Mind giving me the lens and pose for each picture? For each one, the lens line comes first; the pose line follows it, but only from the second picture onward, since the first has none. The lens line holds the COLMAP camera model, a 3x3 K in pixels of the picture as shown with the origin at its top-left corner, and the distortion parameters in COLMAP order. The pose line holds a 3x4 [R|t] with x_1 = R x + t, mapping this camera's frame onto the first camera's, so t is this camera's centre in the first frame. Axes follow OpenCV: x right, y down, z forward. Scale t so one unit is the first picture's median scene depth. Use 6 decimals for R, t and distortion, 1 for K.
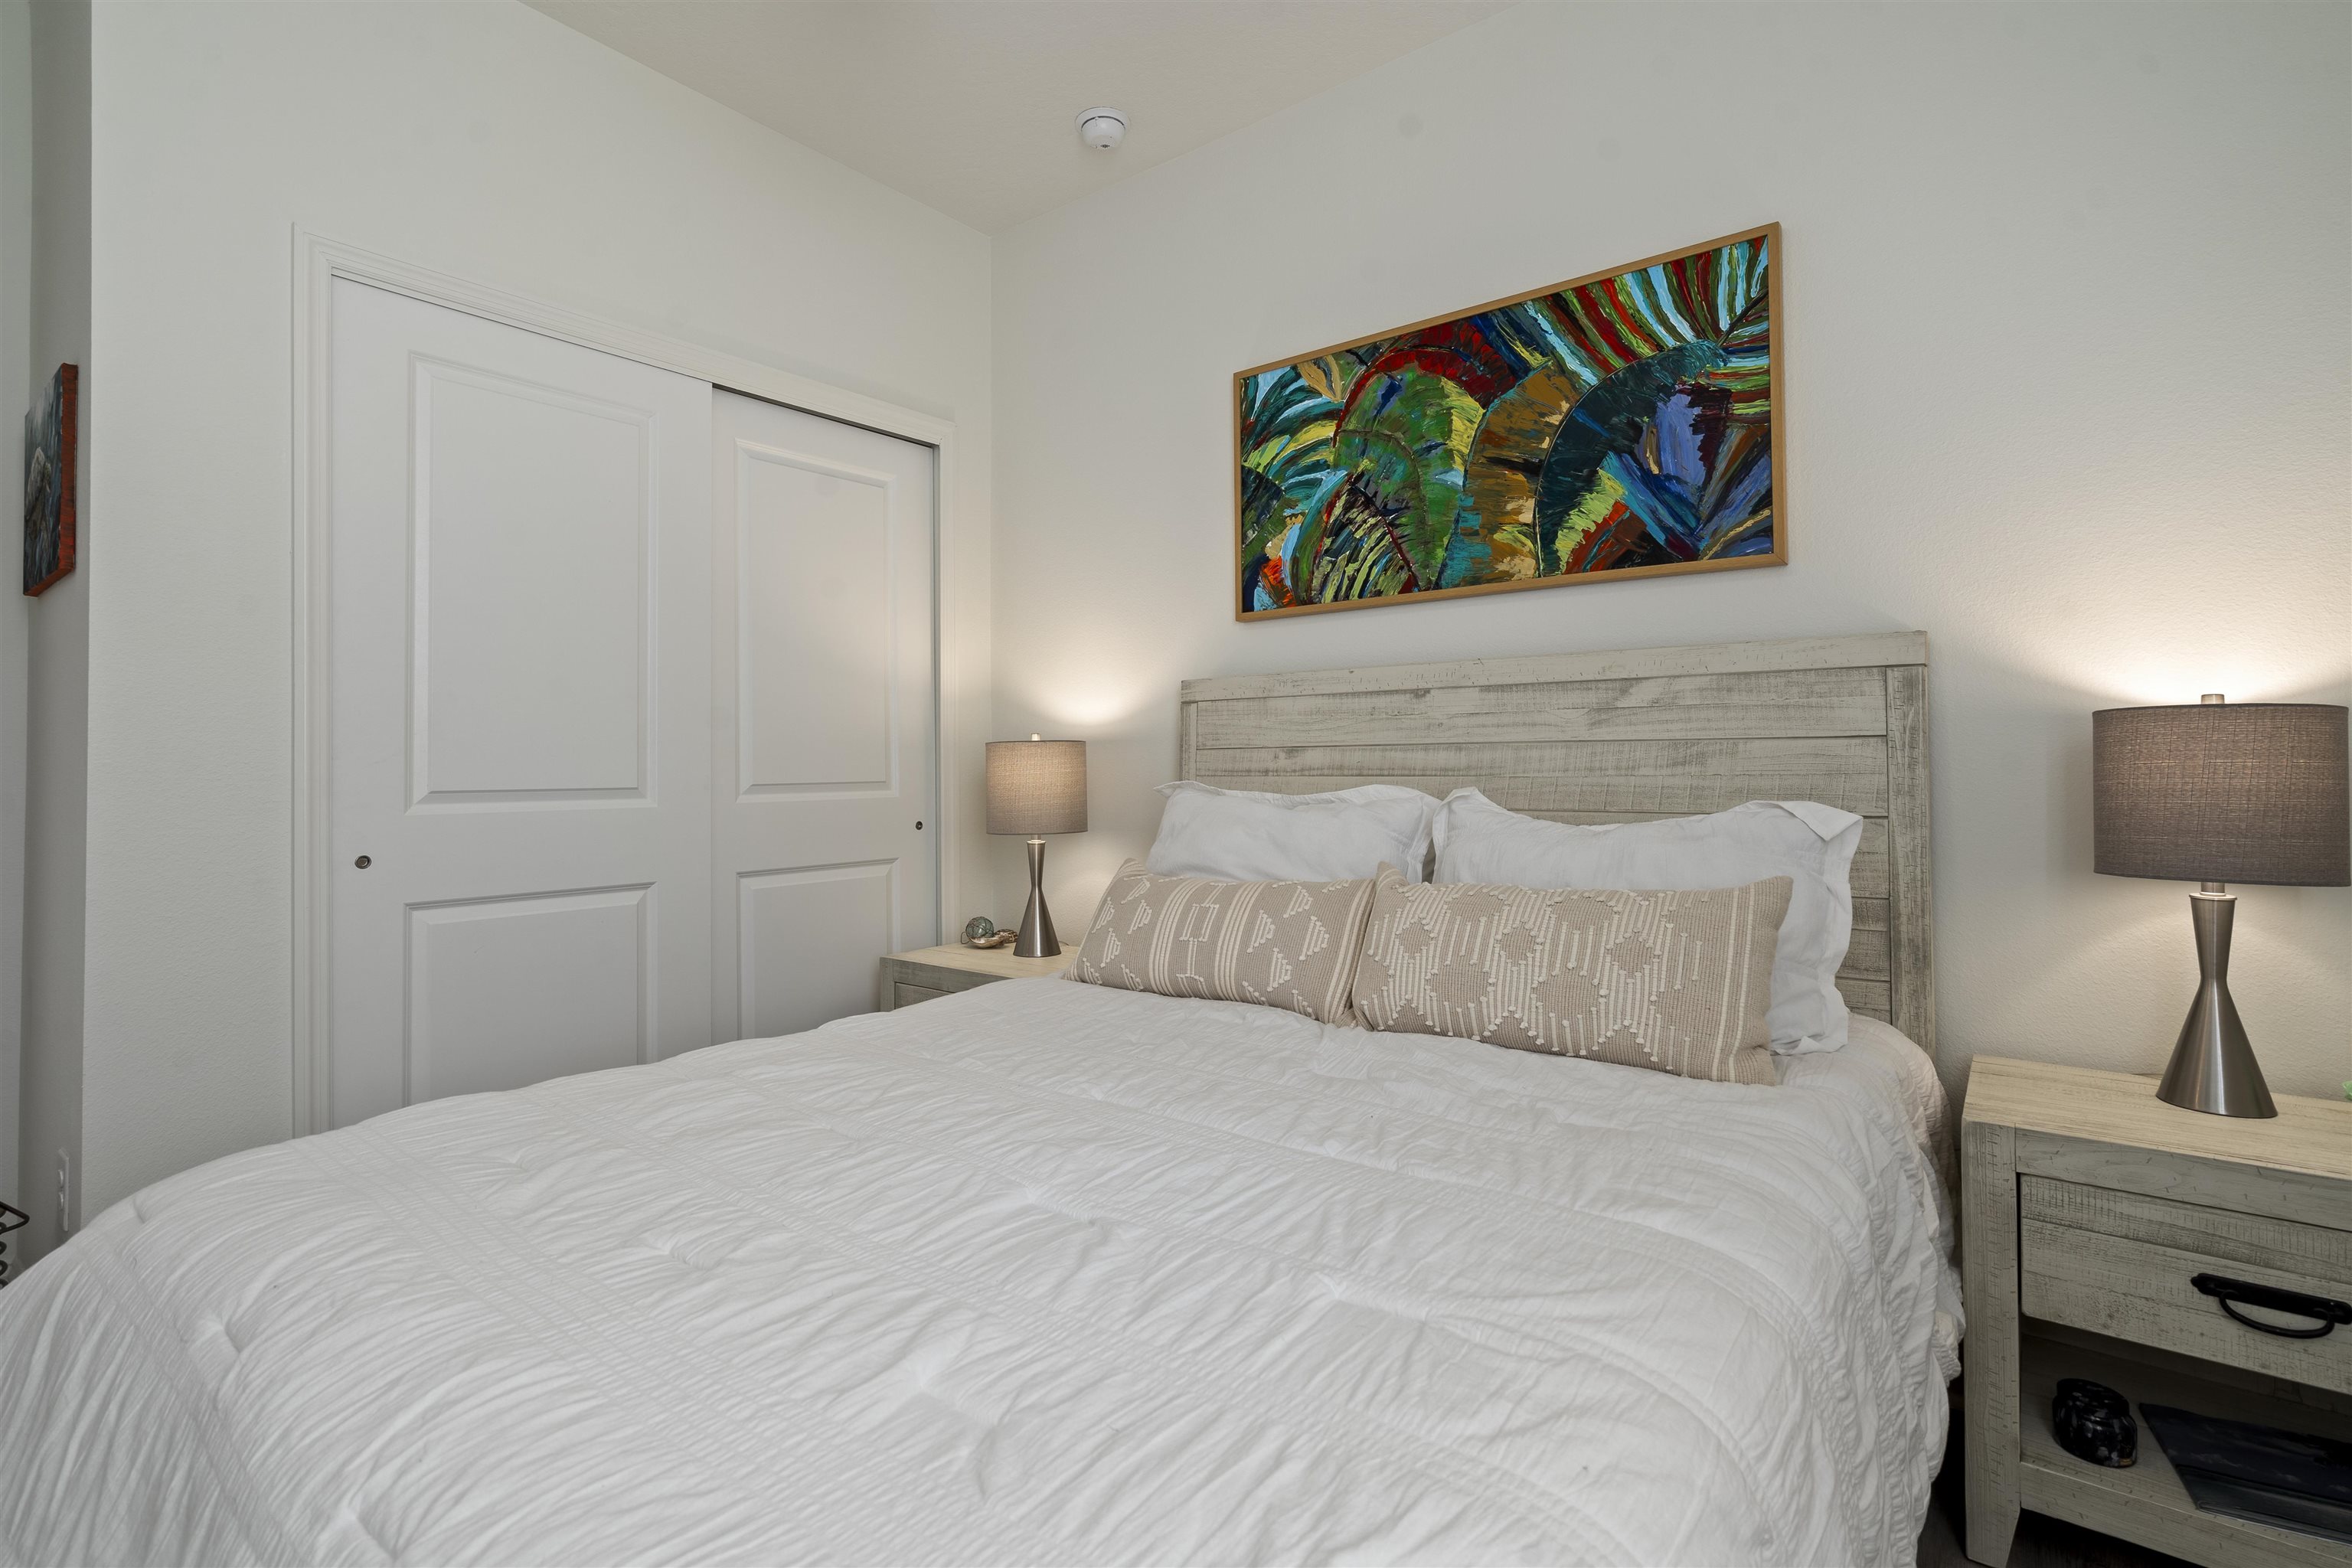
lens RADIAL K [[1098.6, 0, 1114.6], [0, 1098.6, 746.0], [0, 0, 1]] dist [-0.005366, 0.000780]
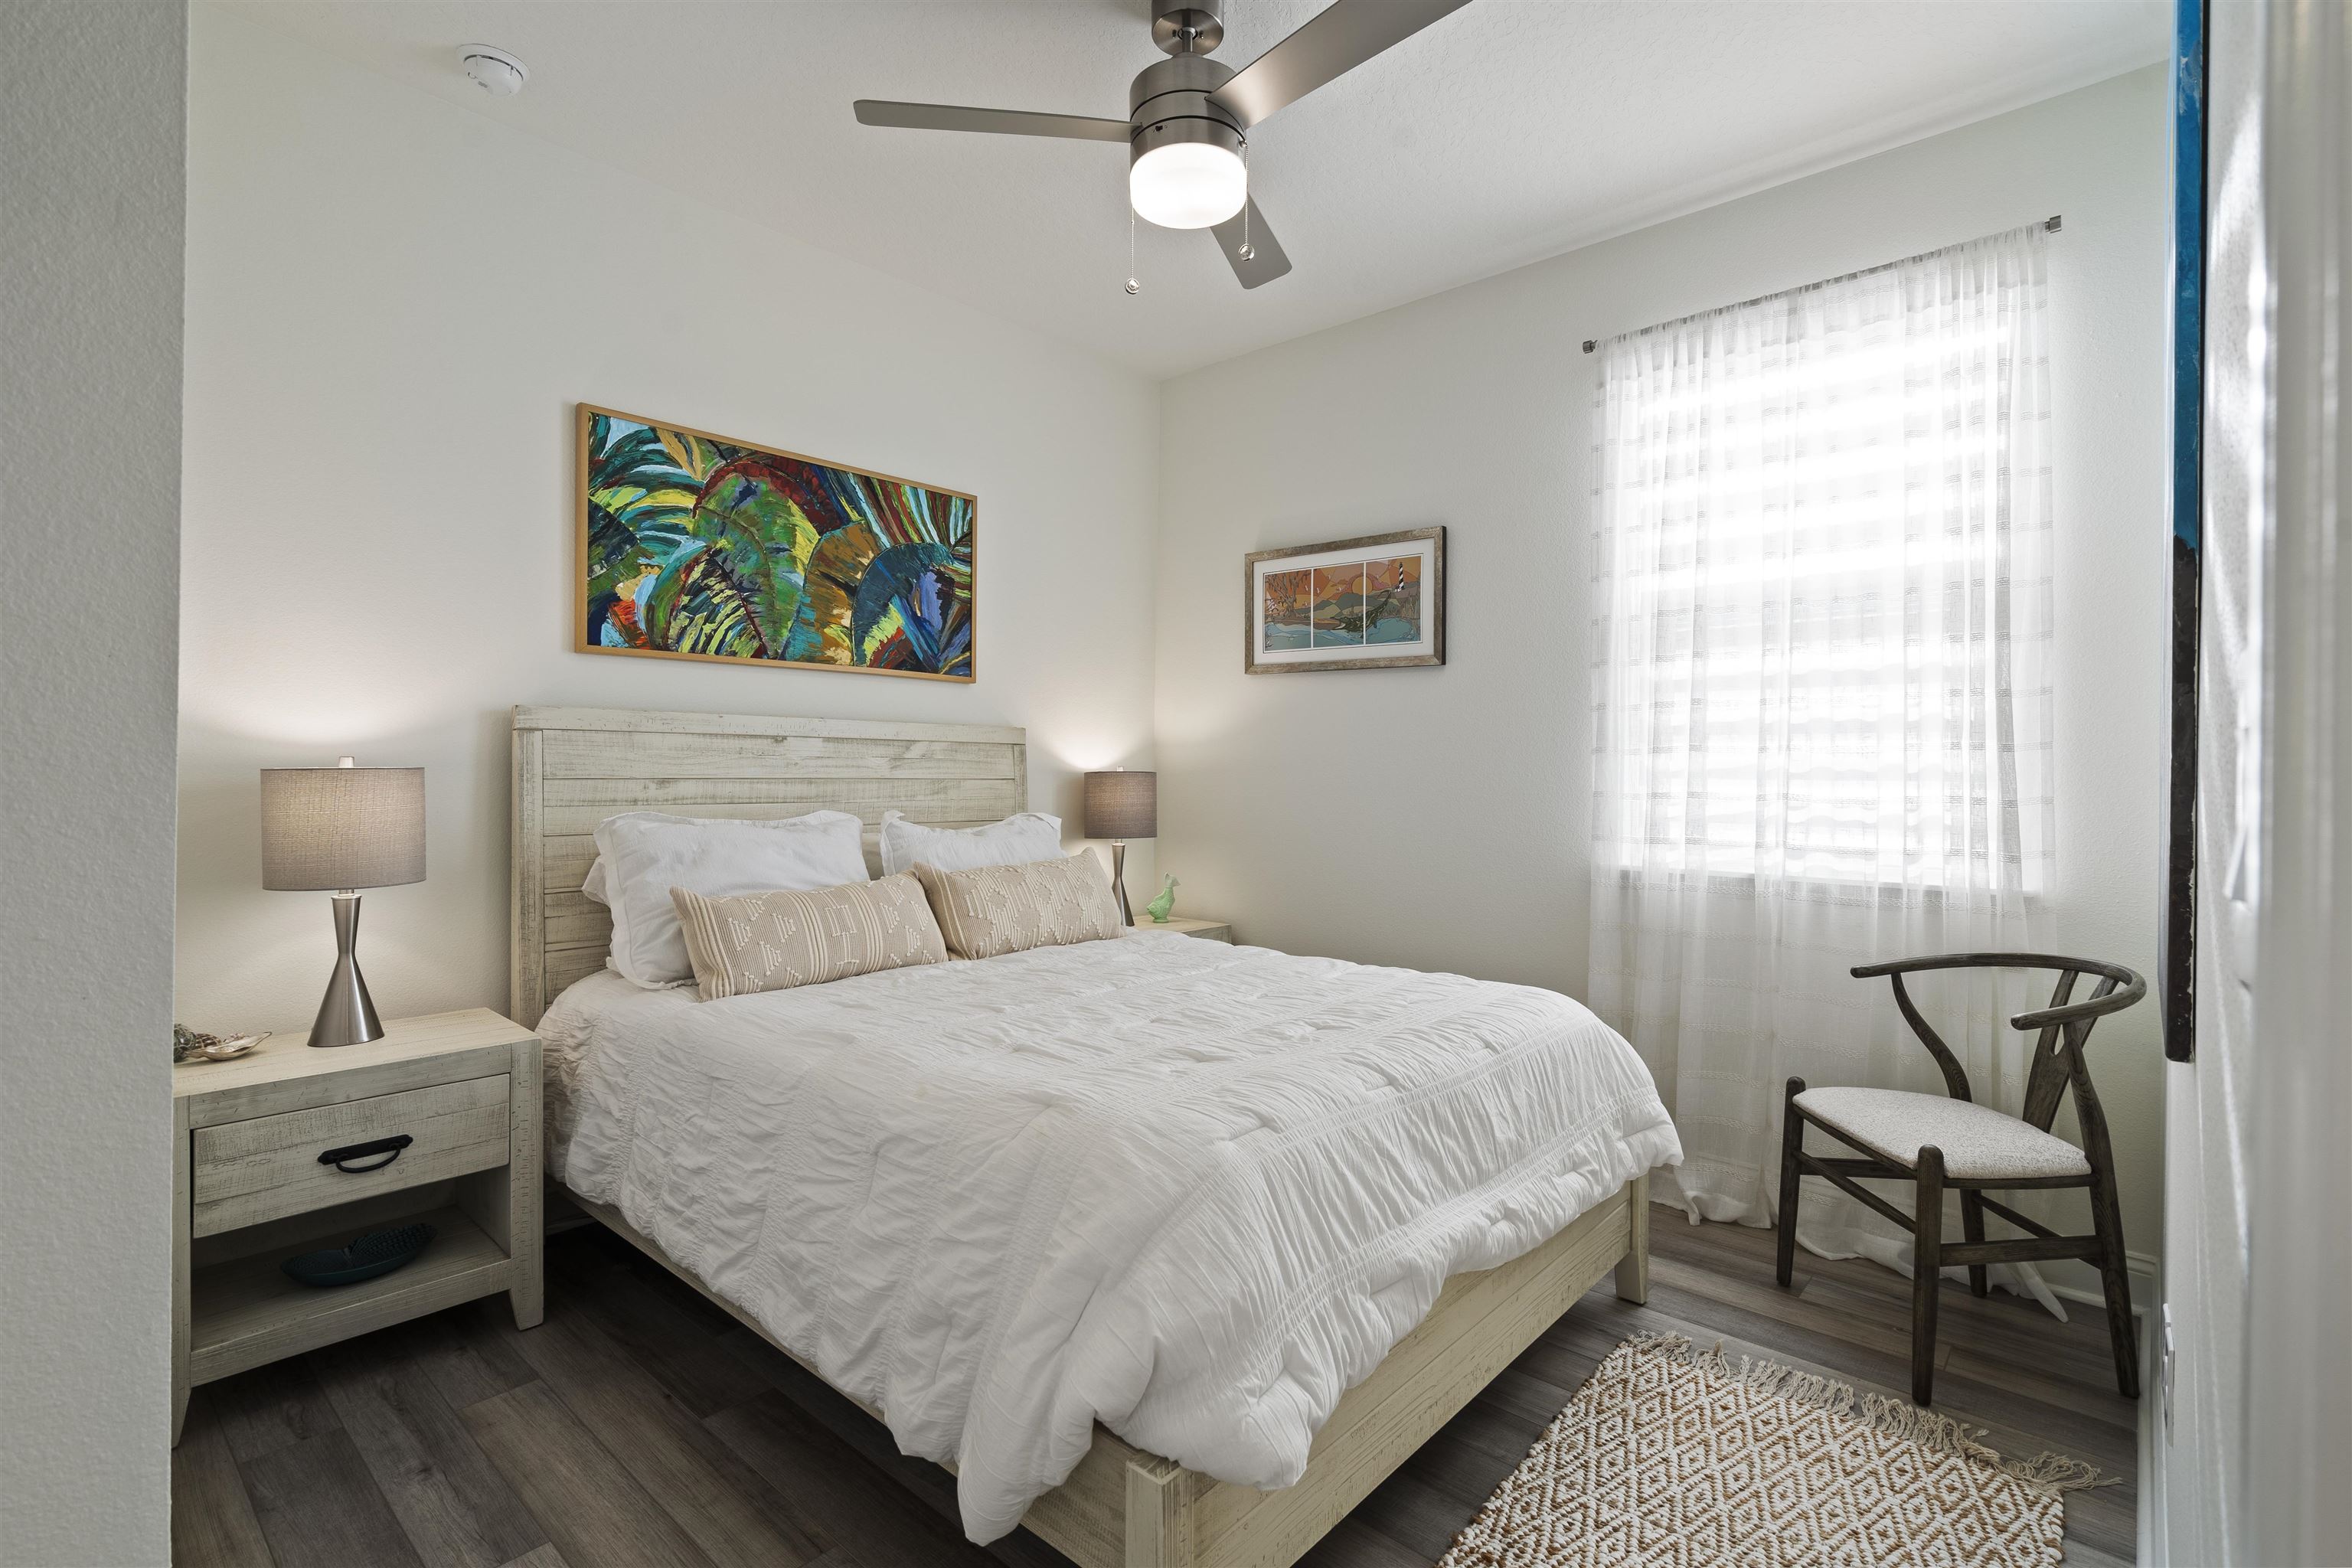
lens RADIAL K [[1098.6, 0, 1170.1], [0, 1098.6, 785.2], [0, 0, 1]] dist [-0.005366, 0.000780]
pose [[0.056119, -0.001078, 0.998424, -0.994058], [-0.021060, 0.999776, 0.002263, -0.006377], [-0.998202, -0.021153, 0.056083, 0.468106]]
